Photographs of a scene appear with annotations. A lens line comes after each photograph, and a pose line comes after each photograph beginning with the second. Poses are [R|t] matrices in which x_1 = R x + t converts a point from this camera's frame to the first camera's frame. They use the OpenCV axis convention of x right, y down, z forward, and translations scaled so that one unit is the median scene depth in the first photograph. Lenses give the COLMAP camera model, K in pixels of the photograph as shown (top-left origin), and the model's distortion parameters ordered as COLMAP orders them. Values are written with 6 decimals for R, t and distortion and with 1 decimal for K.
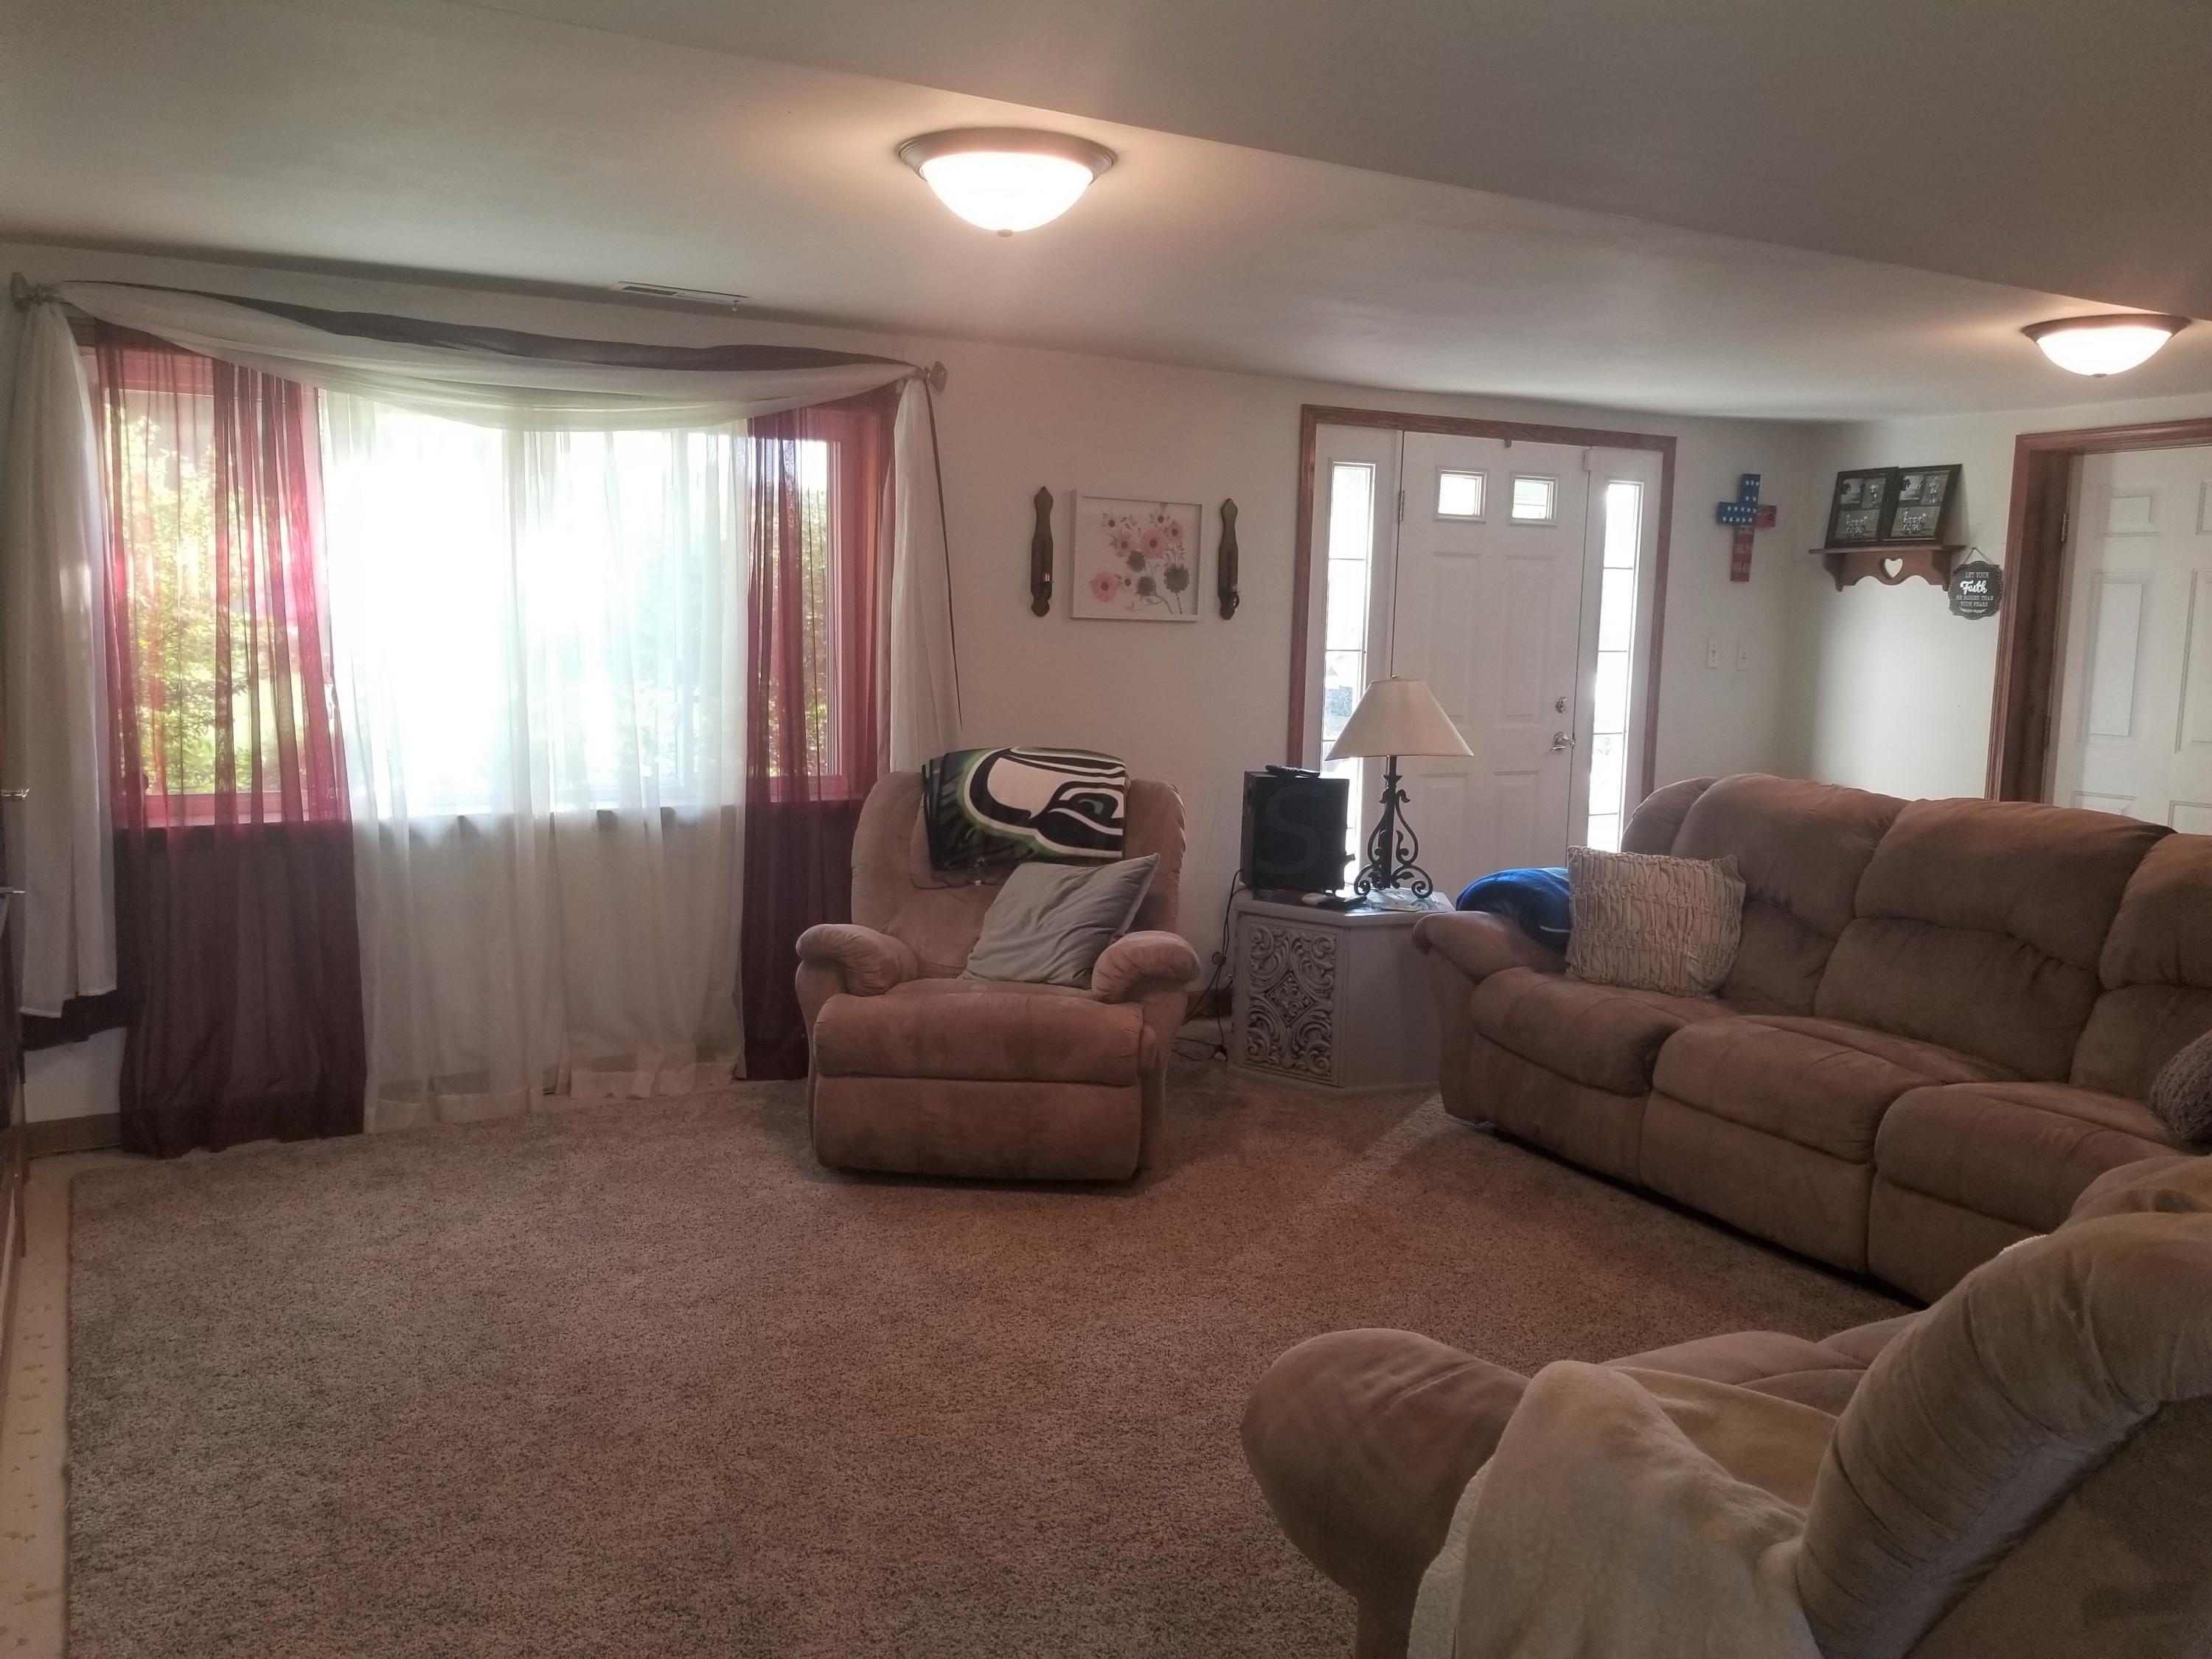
lens RADIAL K [[1689.7, 0, 1106.9], [0, 1689.7, 819.1], [0, 0, 1]] dist [0.038156, -0.023024]
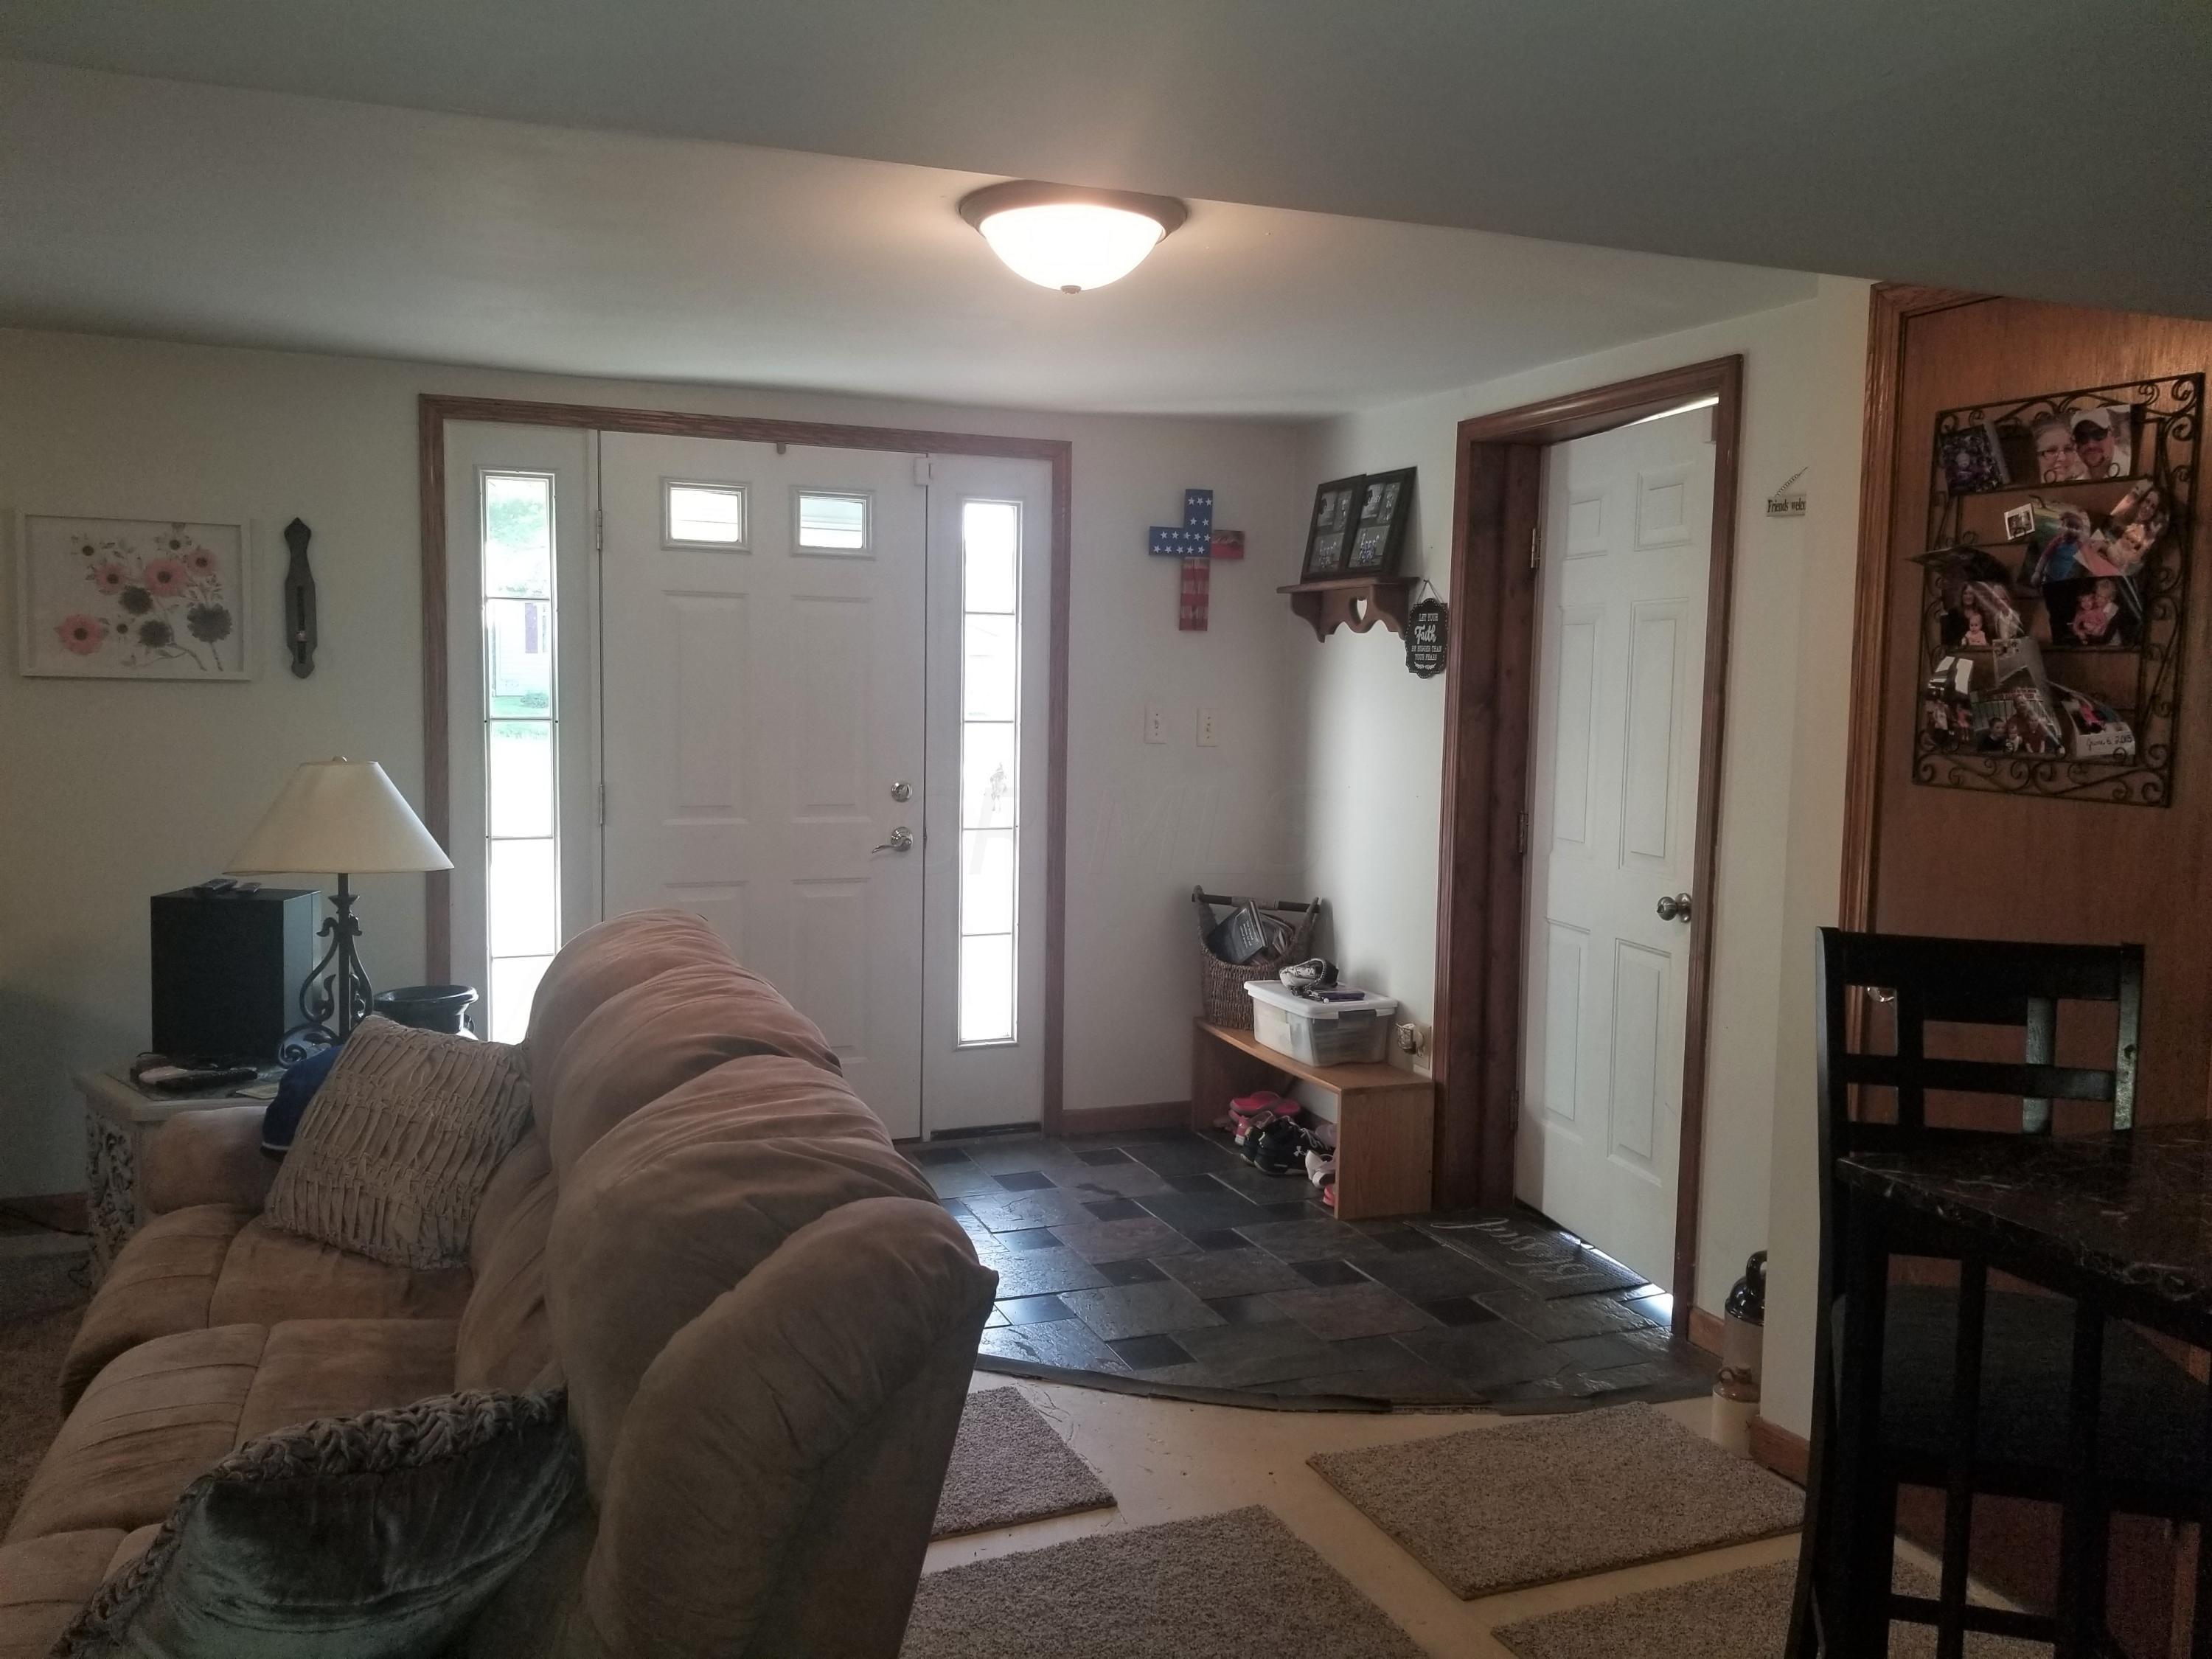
lens RADIAL K [[1689.7, 0, 1100.1], [0, 1689.7, 841.5], [0, 0, 1]] dist [0.038156, -0.023024]
pose [[0.989571, 0.008331, -0.143806, 0.468995], [-0.012988, 0.999420, -0.031474, -0.022808], [0.143461, 0.033014, 0.989105, 0.265728]]
